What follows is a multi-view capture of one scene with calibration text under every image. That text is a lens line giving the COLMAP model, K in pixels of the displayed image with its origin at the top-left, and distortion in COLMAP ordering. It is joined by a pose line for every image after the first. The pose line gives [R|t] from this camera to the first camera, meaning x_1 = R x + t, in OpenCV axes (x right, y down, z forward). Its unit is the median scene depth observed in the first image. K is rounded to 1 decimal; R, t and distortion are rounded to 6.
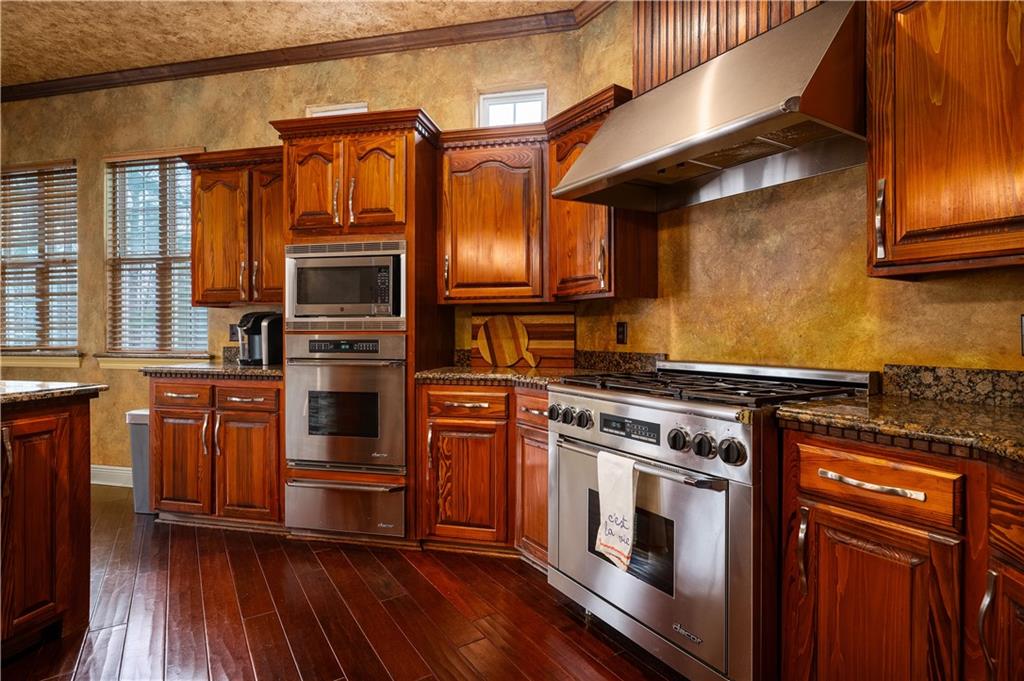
lens RADIAL K [[518.0, 0, 512.2], [0, 518.0, 332.7], [0, 0, 1]] dist [-0.000843, -0.000671]
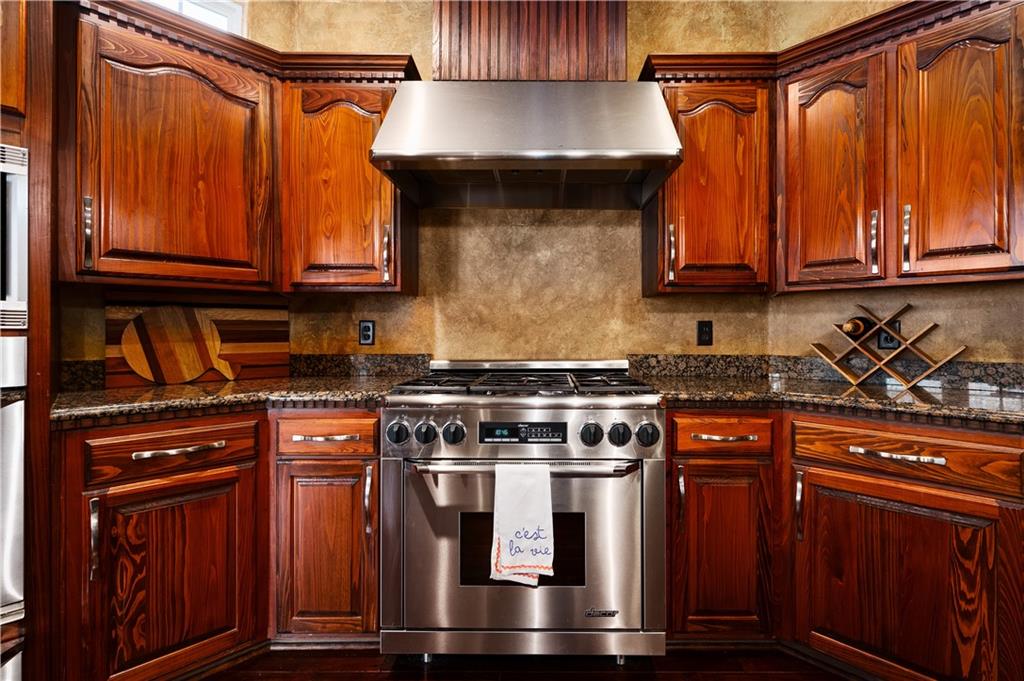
lens RADIAL K [[462.0, 0, 523.8], [0, 462.0, 330.6], [0, 0, 1]] dist [-0.000365, 0.000053]
pose [[0.546800, 0.001339, 0.837262, -0.354528], [0.001581, 0.999995, -0.002632, -0.000596], [-0.837262, 0.002763, 0.546796, 0.392792]]
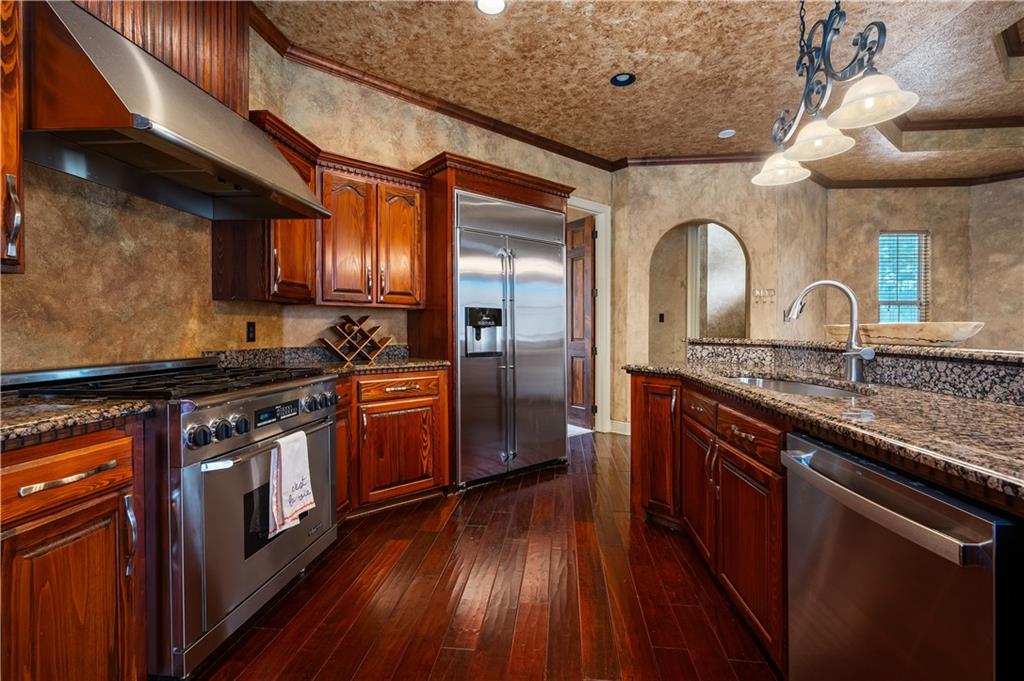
lens RADIAL K [[462.1, 0, 542.2], [0, 462.1, 339.5], [0, 0, 1]] dist [0.000605, 0.000153]
pose [[-0.814227, -0.013961, 0.580379, -0.637180], [-0.001157, 0.999748, 0.022427, -0.004947], [-0.580546, 0.017589, -0.814038, 1.101429]]
